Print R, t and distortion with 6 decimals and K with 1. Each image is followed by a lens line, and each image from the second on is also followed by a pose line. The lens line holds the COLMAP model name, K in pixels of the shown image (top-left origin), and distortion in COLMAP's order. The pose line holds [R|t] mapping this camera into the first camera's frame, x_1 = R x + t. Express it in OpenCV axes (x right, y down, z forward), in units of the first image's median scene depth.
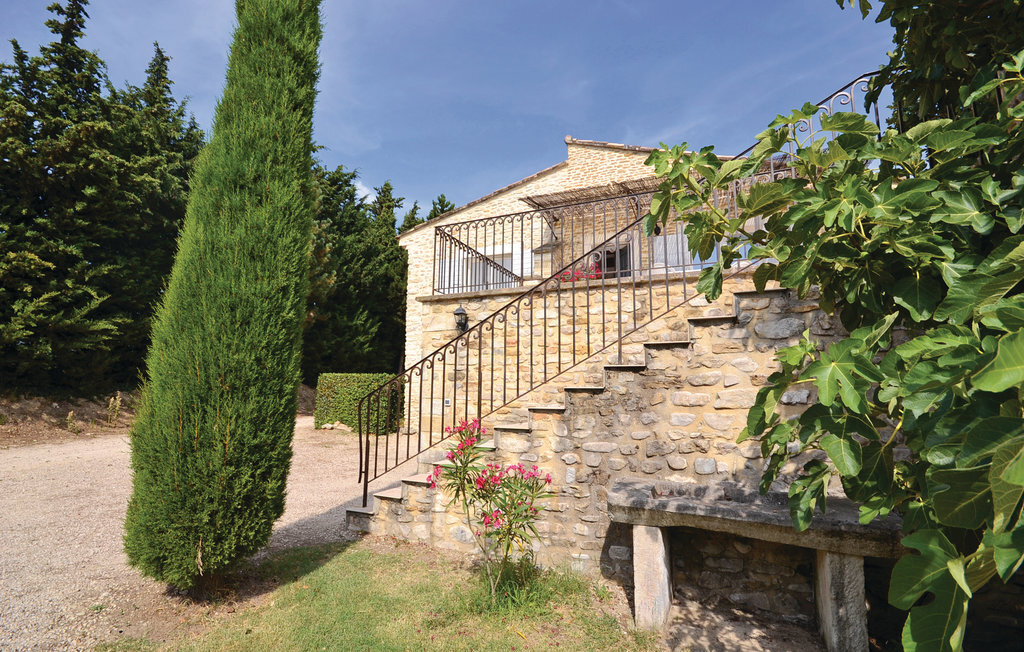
lens RADIAL K [[453.2, 0, 509.2], [0, 453.2, 328.0], [0, 0, 1]] dist [0.012798, -0.011809]
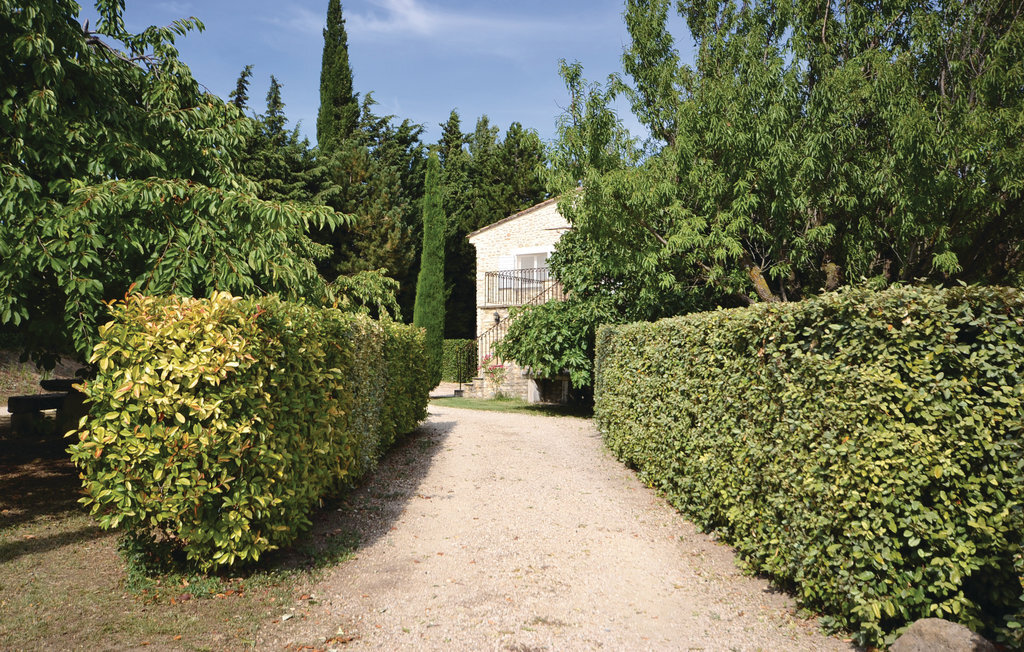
lens RADIAL K [[456.6, 0, 512.0], [0, 456.6, 329.5], [0, 0, 1]] dist [-0.001418, -0.000536]
pose [[0.987783, -0.018223, -0.154765, 0.093390], [0.031378, 0.996056, 0.082987, -0.042078], [0.152643, -0.086830, 0.984460, -0.360670]]
